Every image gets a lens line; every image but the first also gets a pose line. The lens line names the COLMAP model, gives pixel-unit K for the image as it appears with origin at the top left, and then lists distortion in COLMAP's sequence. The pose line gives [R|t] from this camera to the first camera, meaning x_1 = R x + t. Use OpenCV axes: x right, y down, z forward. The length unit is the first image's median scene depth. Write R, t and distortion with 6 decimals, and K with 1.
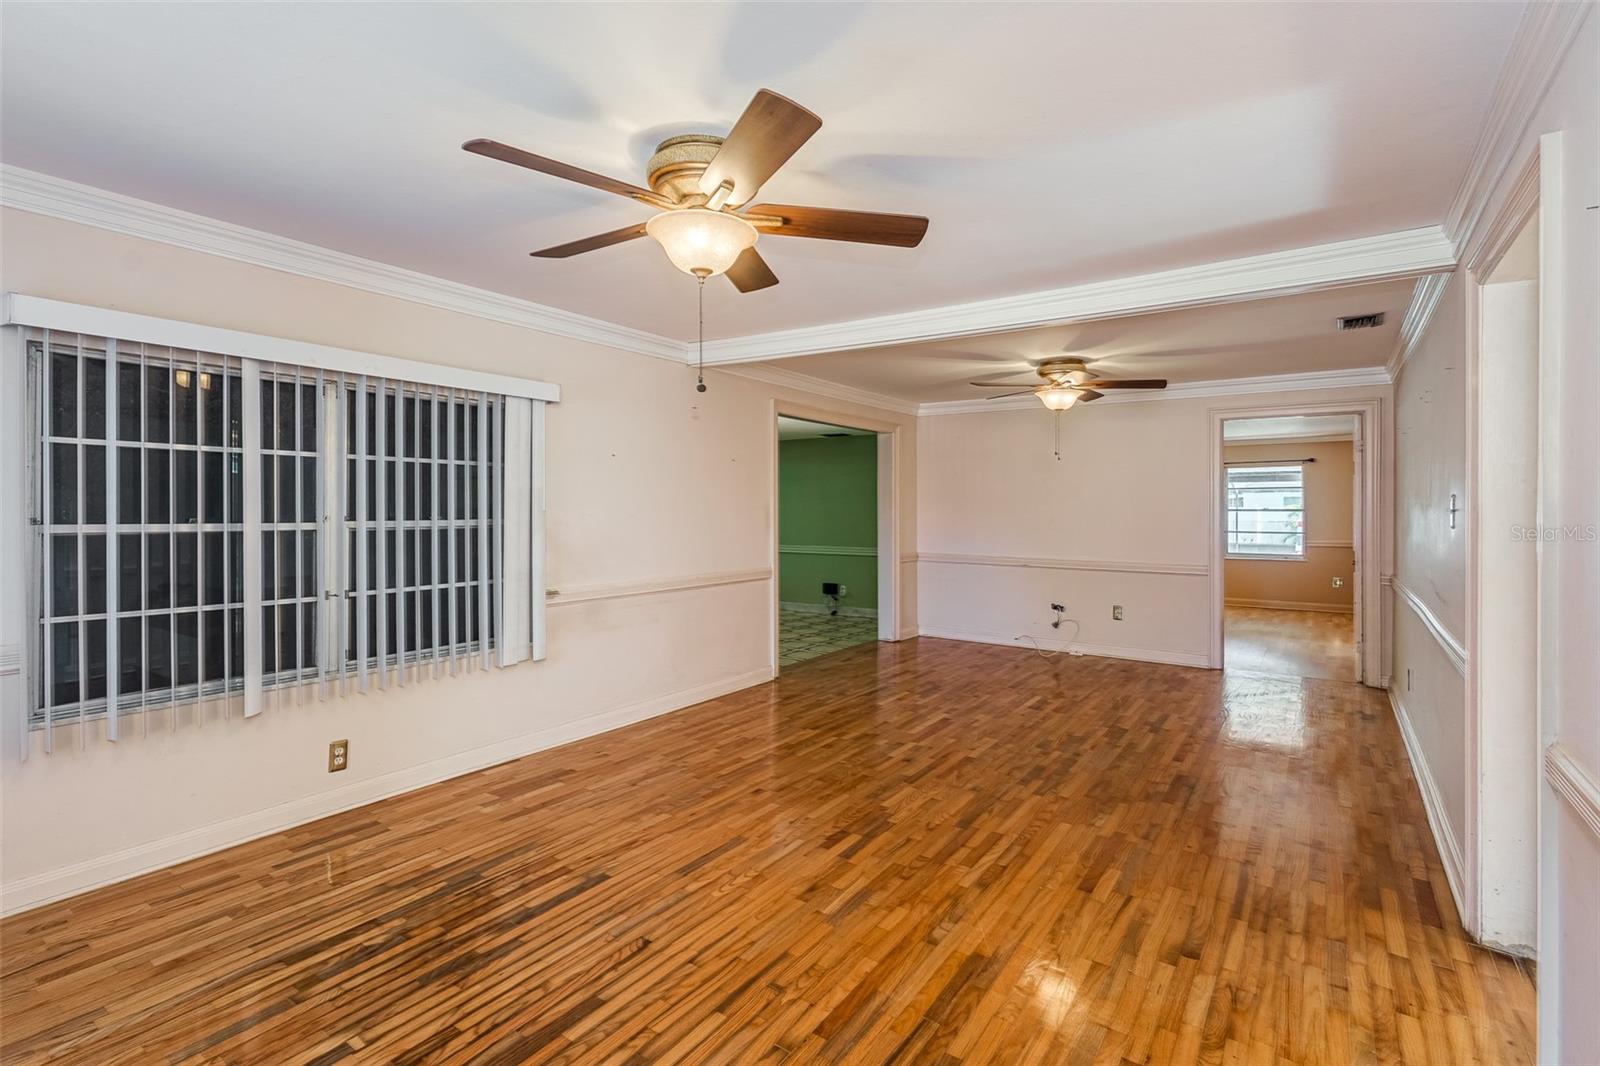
lens RADIAL K [[738.5, 0, 799.2], [0, 738.5, 512.8], [0, 0, 1]] dist [0.004666, -0.000599]
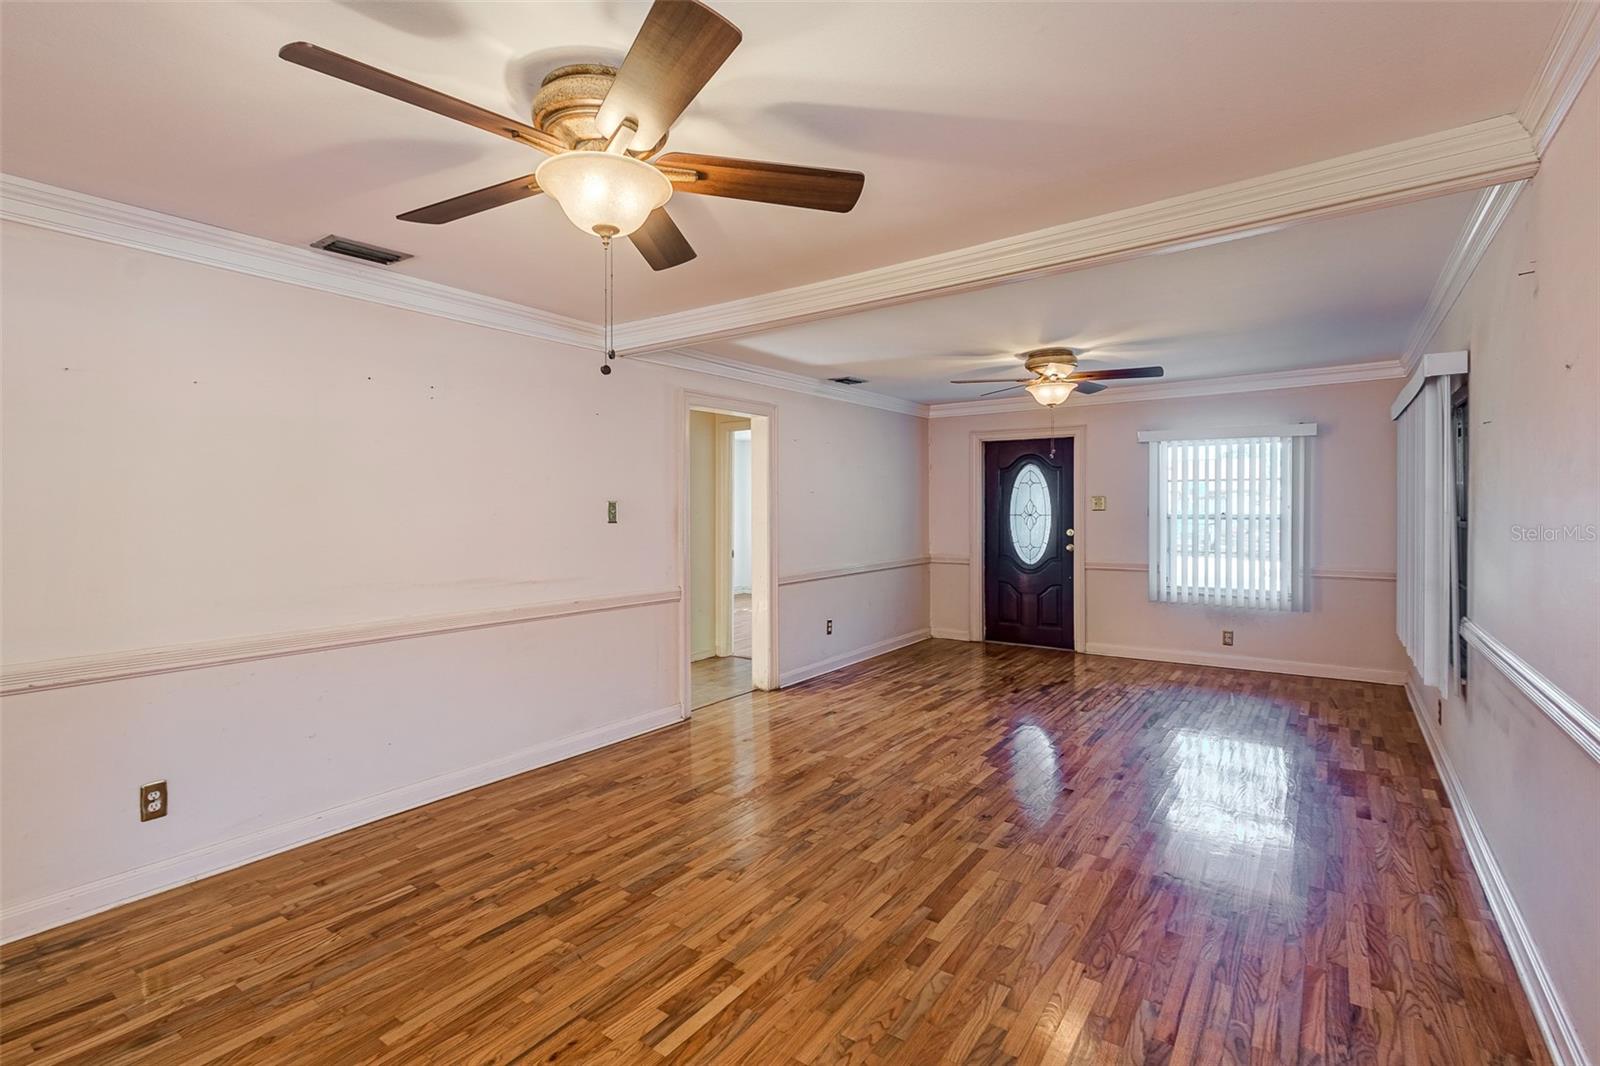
lens RADIAL K [[738.5, 0, 799.2], [0, 738.5, 512.8], [0, 0, 1]] dist [0.004666, -0.000599]
pose [[-0.999978, -0.000354, 0.006666, 0.368076], [-0.000296, 0.999962, 0.008701, -0.010883], [-0.006669, 0.008699, -0.999940, 1.920623]]
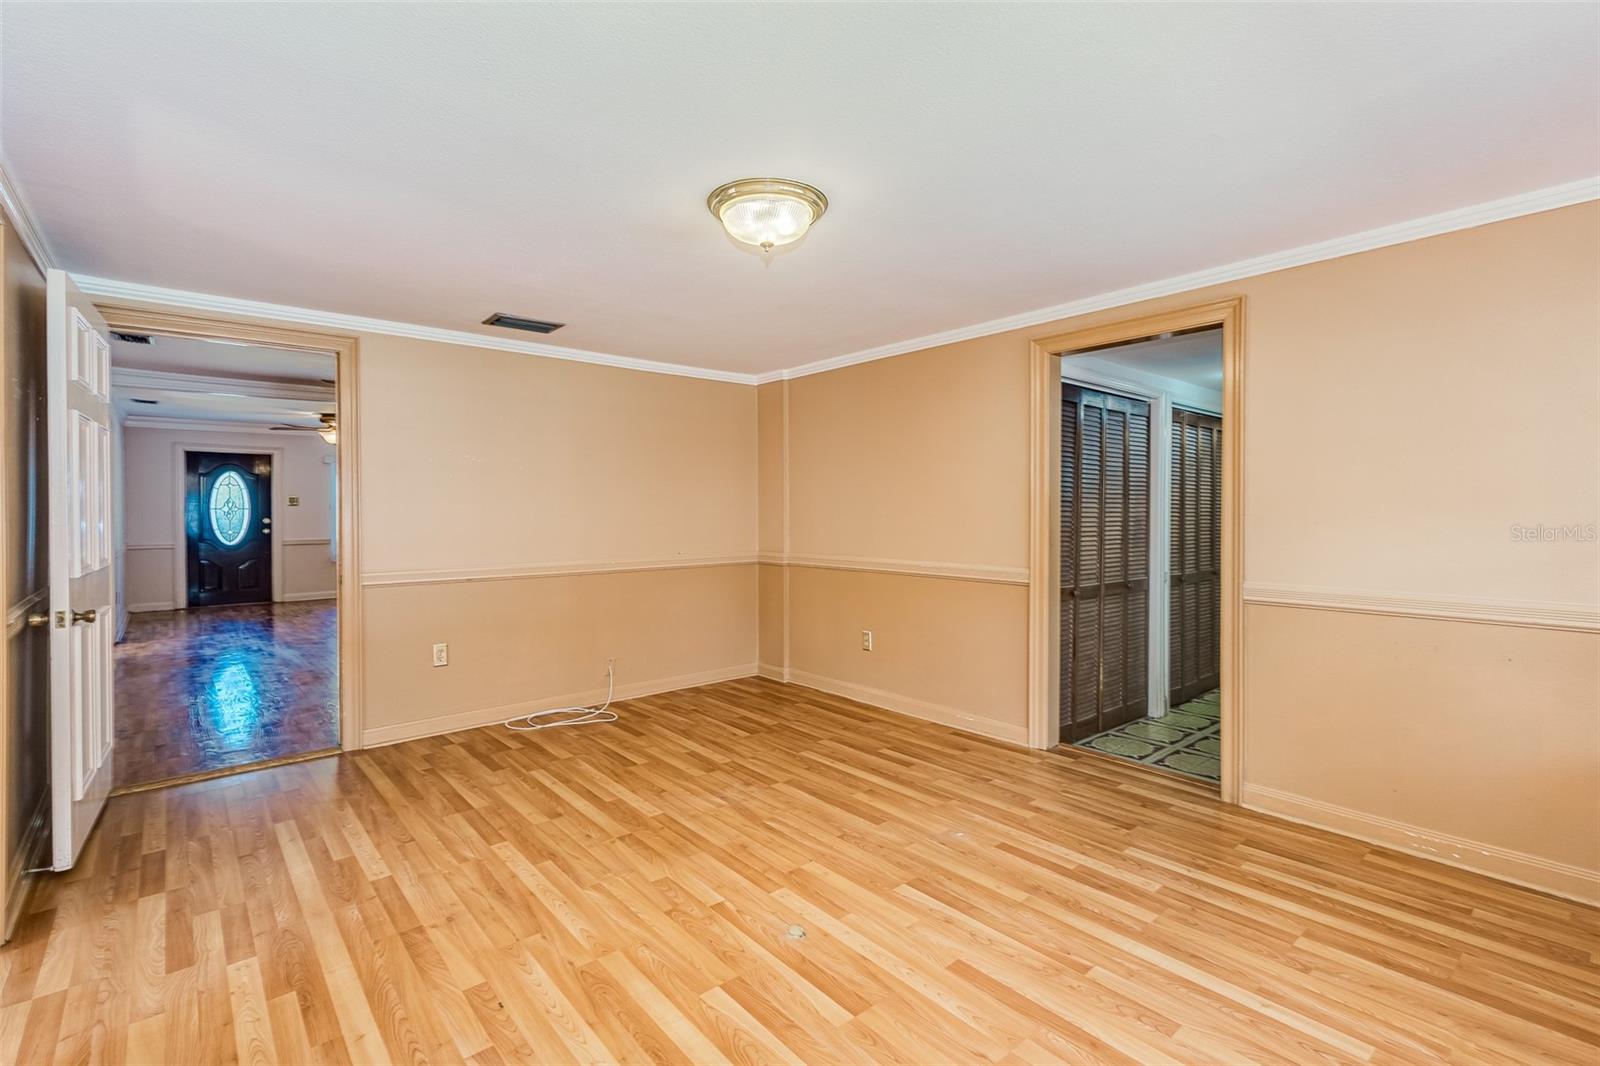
lens RADIAL K [[738.5, 0, 799.2], [0, 738.5, 512.8], [0, 0, 1]] dist [0.004666, -0.000599]
pose [[-0.242345, 0.004776, -0.970178, 1.846772], [-0.001793, 0.999984, 0.005370, 0.008508], [0.970189, 0.003041, -0.242332, 2.582795]]
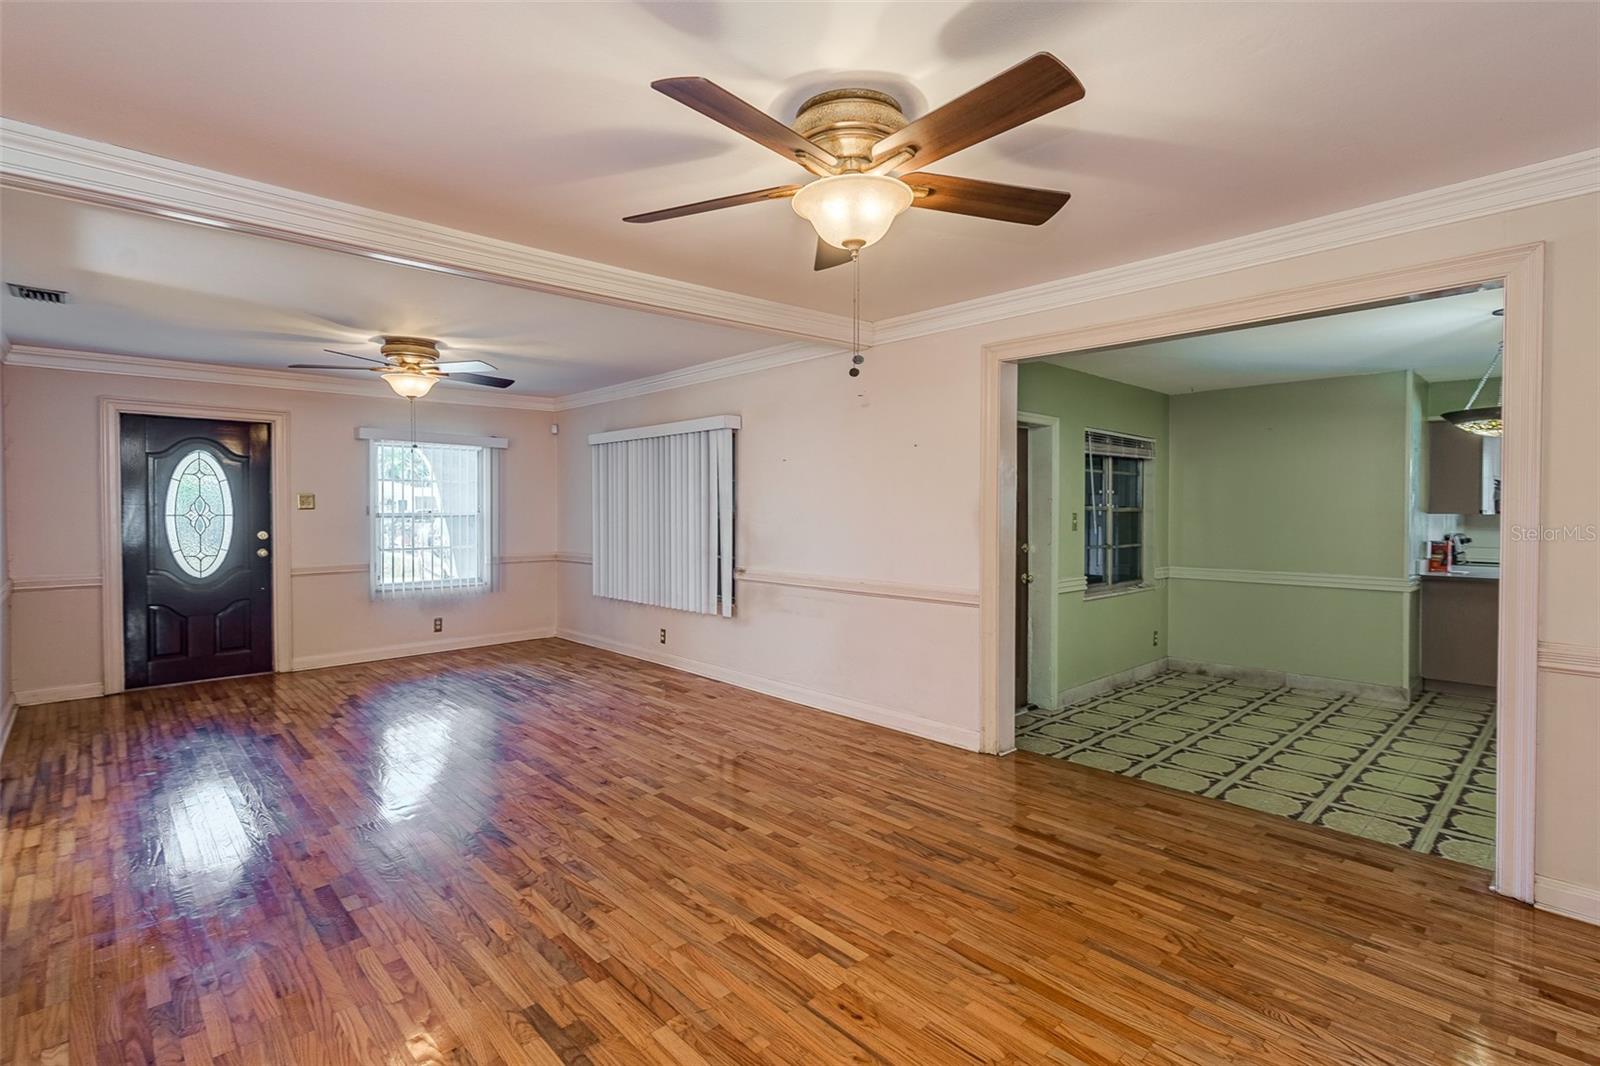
lens RADIAL K [[755.0, 0, 798.3], [0, 755.0, 522.0], [0, 0, 1]] dist [0.000191, 0.000592]
pose [[-0.199246, 0.014779, -0.979838, 1.059445], [-0.001954, 0.999878, 0.015478, -0.000381], [0.979948, 0.004998, -0.199193, 1.494111]]
